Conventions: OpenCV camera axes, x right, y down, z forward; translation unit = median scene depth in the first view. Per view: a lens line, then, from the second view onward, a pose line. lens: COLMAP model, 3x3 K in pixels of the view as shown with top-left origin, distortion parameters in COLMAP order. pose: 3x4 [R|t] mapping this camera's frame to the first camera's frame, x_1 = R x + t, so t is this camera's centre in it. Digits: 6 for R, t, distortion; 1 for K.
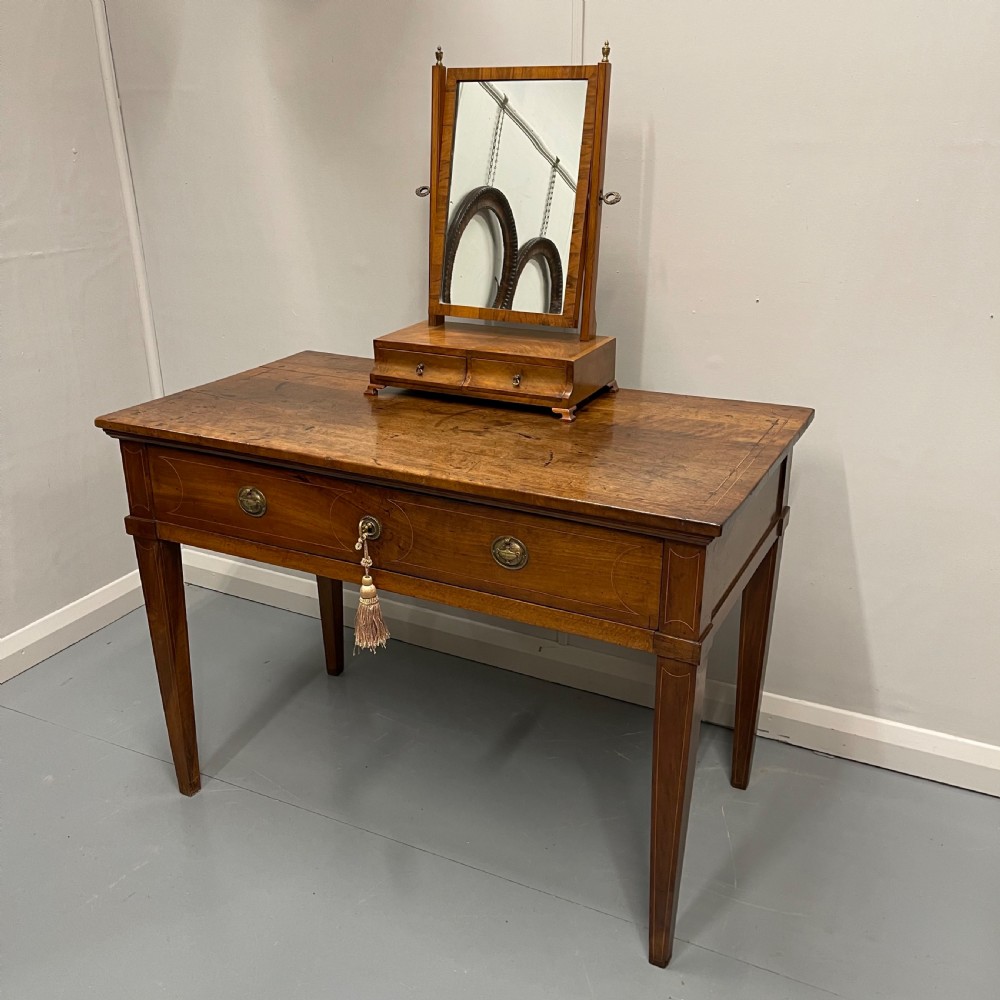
lens RADIAL K [[1012.9, 0, 496.0], [0, 1012.9, 509.6], [0, 0, 1]] dist [0.141353, -0.347590]
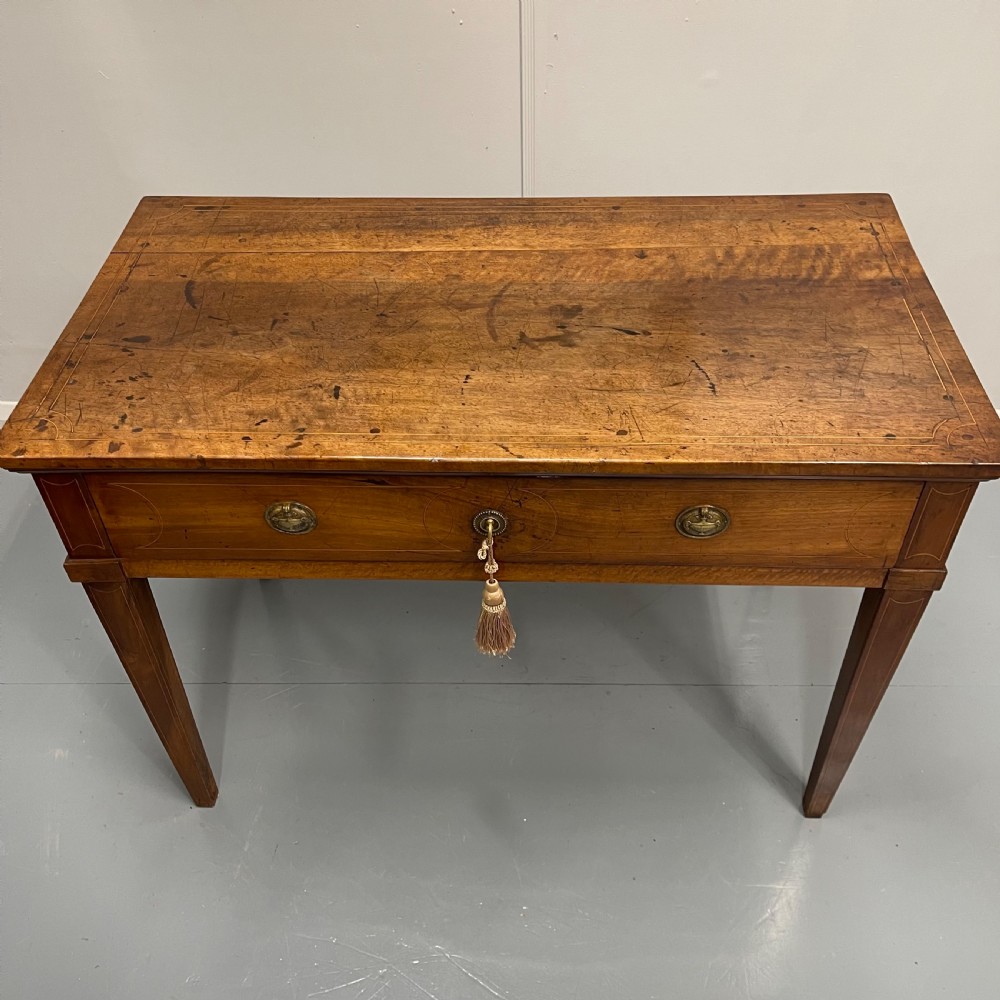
lens RADIAL K [[995.6, 0, 498.4], [0, 995.6, 525.6], [0, 0, 1]] dist [0.089514, -0.212539]
pose [[0.908013, -0.303909, 0.288360, -0.310878], [0.169293, 0.895780, 0.410997, -0.262398], [-0.383213, -0.324373, 0.864829, 0.352375]]
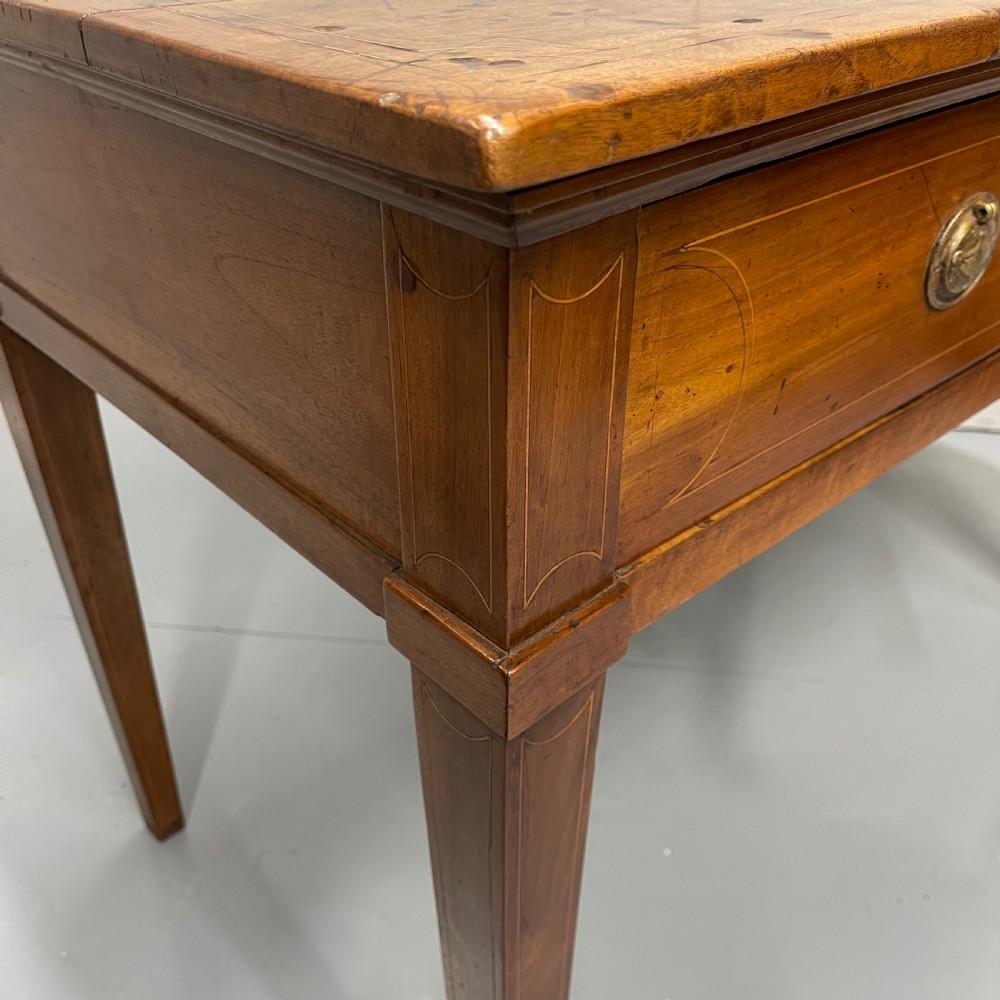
lens RADIAL K [[1020.9, 0, 499.1], [0, 1020.9, 515.9], [0, 0, 1]] dist [0.041829, -0.051922]
pose [[0.373544, -0.521230, 0.767323, -0.540501], [0.337252, 0.846906, 0.411110, -0.104951], [-0.864133, 0.105213, 0.492142, 0.984026]]
